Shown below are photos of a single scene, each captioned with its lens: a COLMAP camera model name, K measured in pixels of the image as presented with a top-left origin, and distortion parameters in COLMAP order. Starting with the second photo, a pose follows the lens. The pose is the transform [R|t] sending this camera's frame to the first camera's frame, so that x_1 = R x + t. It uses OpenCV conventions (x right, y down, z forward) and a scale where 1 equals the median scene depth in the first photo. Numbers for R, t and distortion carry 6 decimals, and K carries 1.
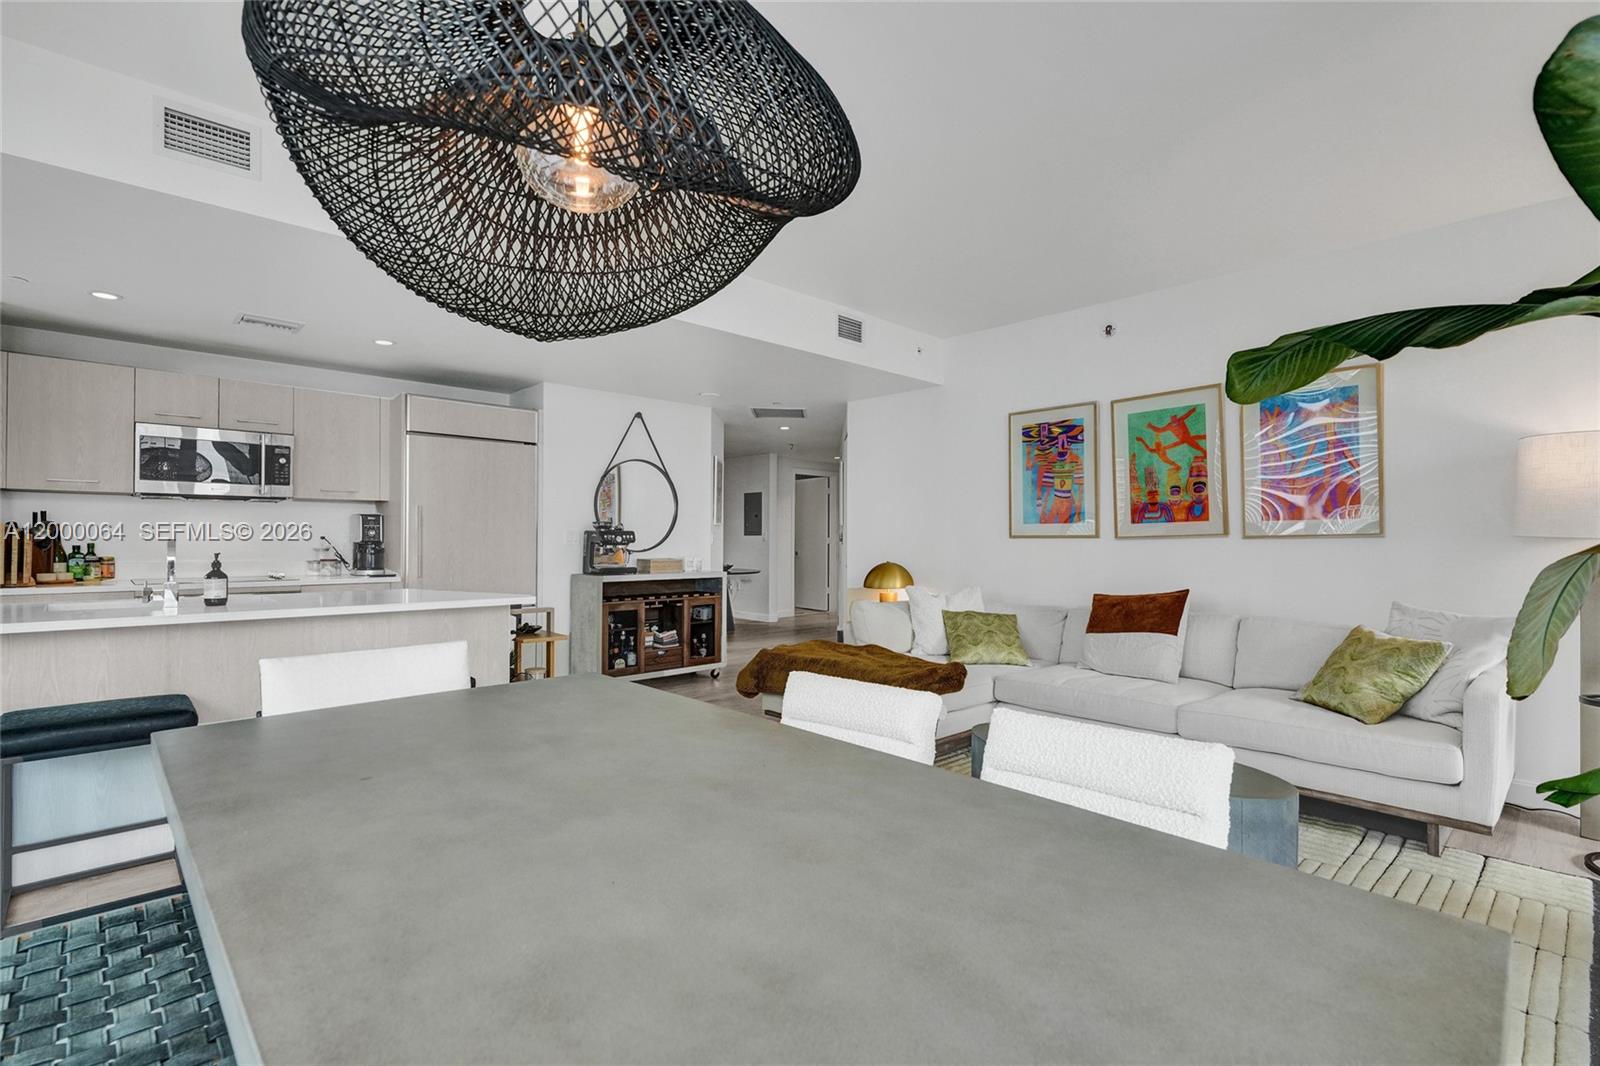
lens RADIAL K [[755.9, 0, 804.5], [0, 755.9, 532.2], [0, 0, 1]] dist [-0.003816, 0.001411]
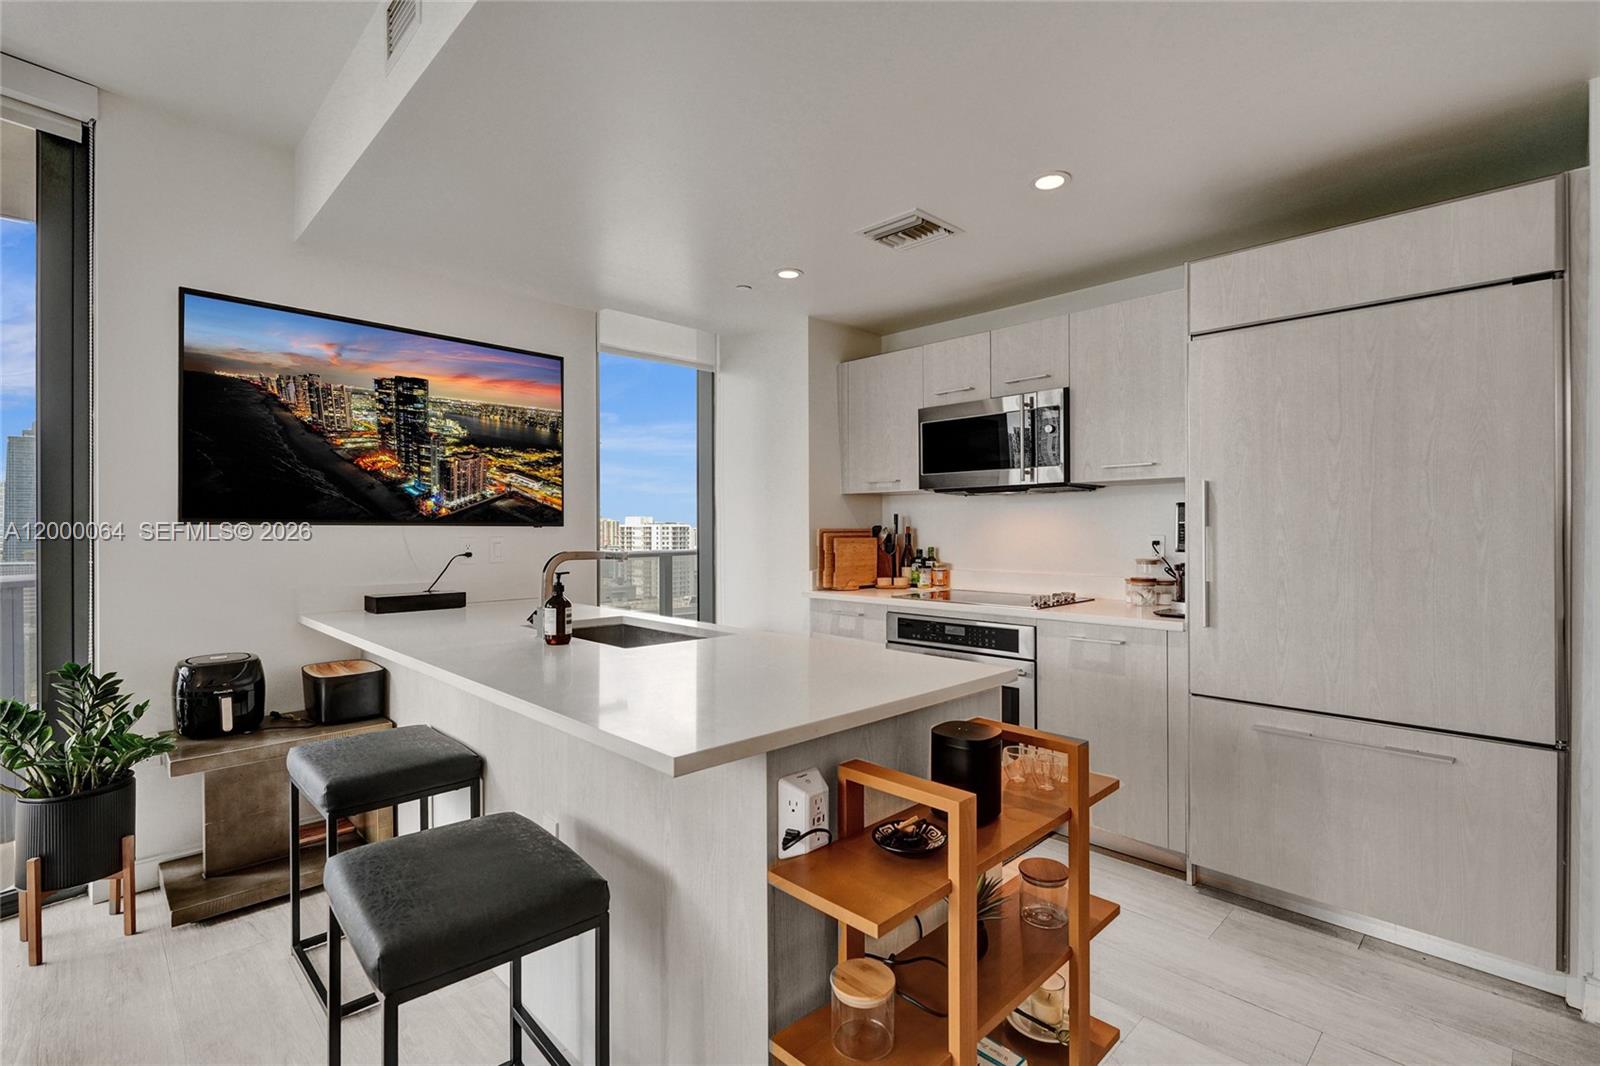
lens RADIAL K [[755.9, 0, 801.0], [0, 755.9, 535.2], [0, 0, 1]] dist [-0.003816, 0.001411]
pose [[-0.007843, 0.006052, -0.999951, -0.016287], [0.013923, 0.999885, 0.005943, -0.006228], [0.999872, -0.013876, -0.007927, 0.697448]]
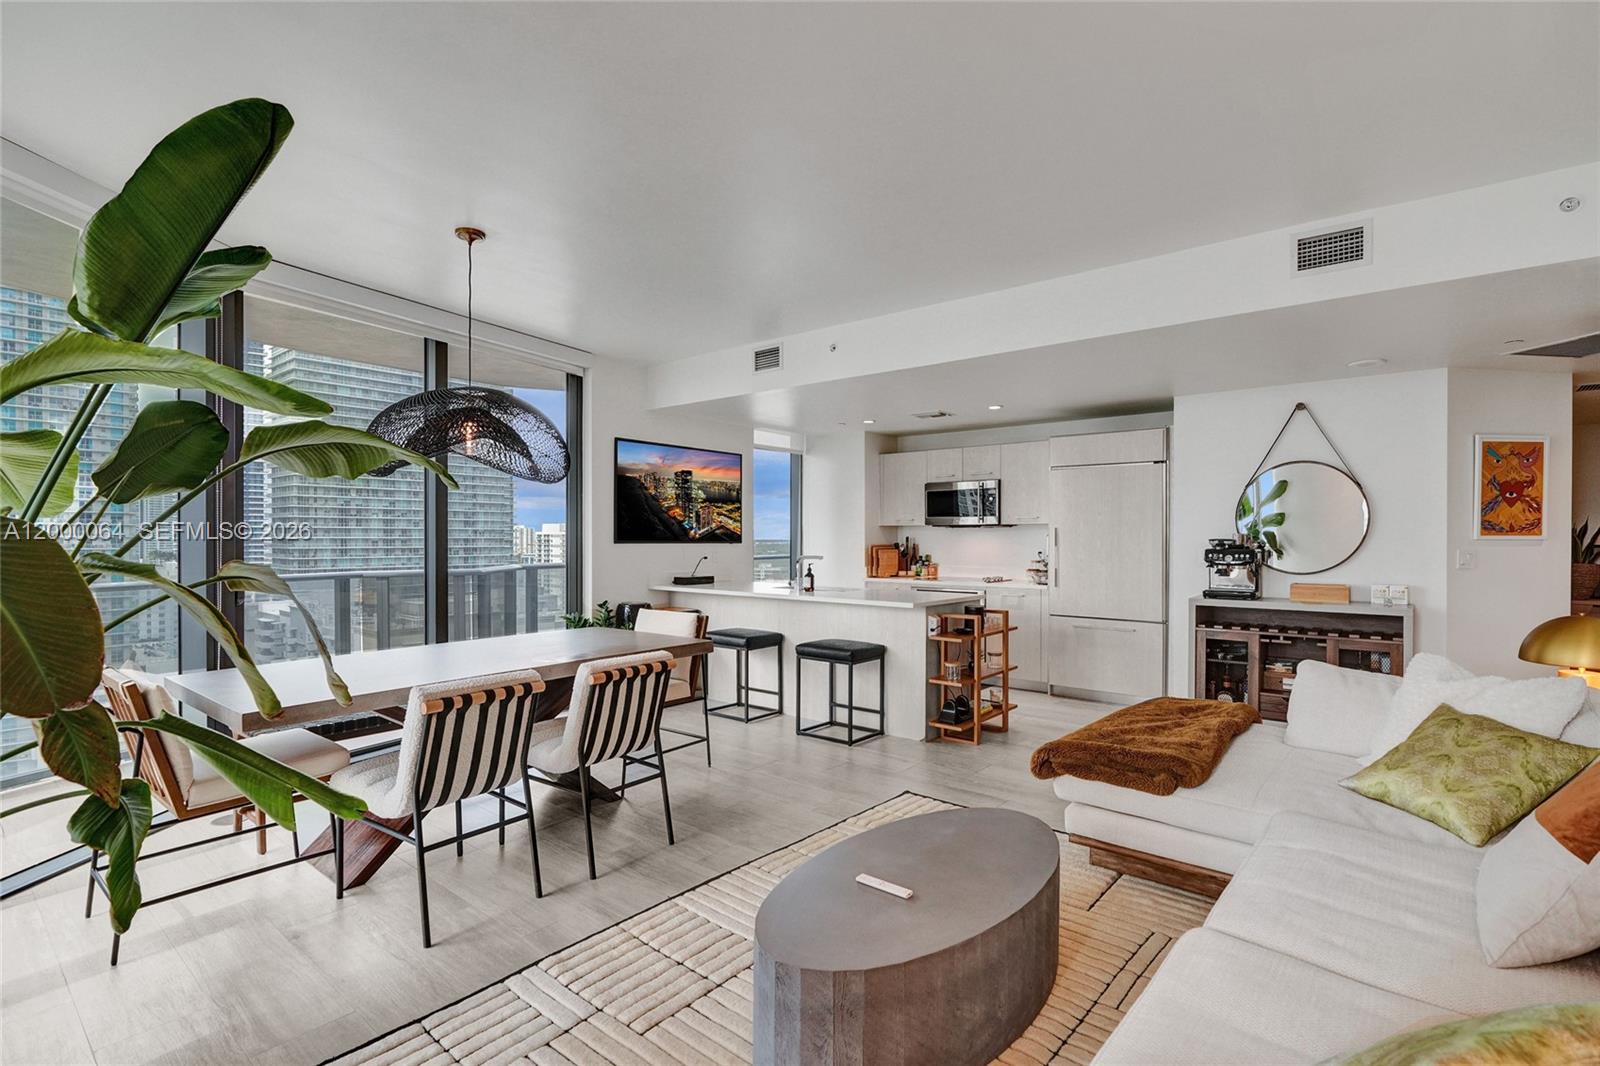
lens RADIAL K [[755.9, 0, 804.3], [0, 755.9, 536.9], [0, 0, 1]] dist [-0.003816, 0.001411]
pose [[0.087131, -0.002378, -0.996194, 0.635724], [0.009739, 0.999951, -0.001535, -0.021578], [0.996149, -0.009568, 0.087150, 0.460606]]
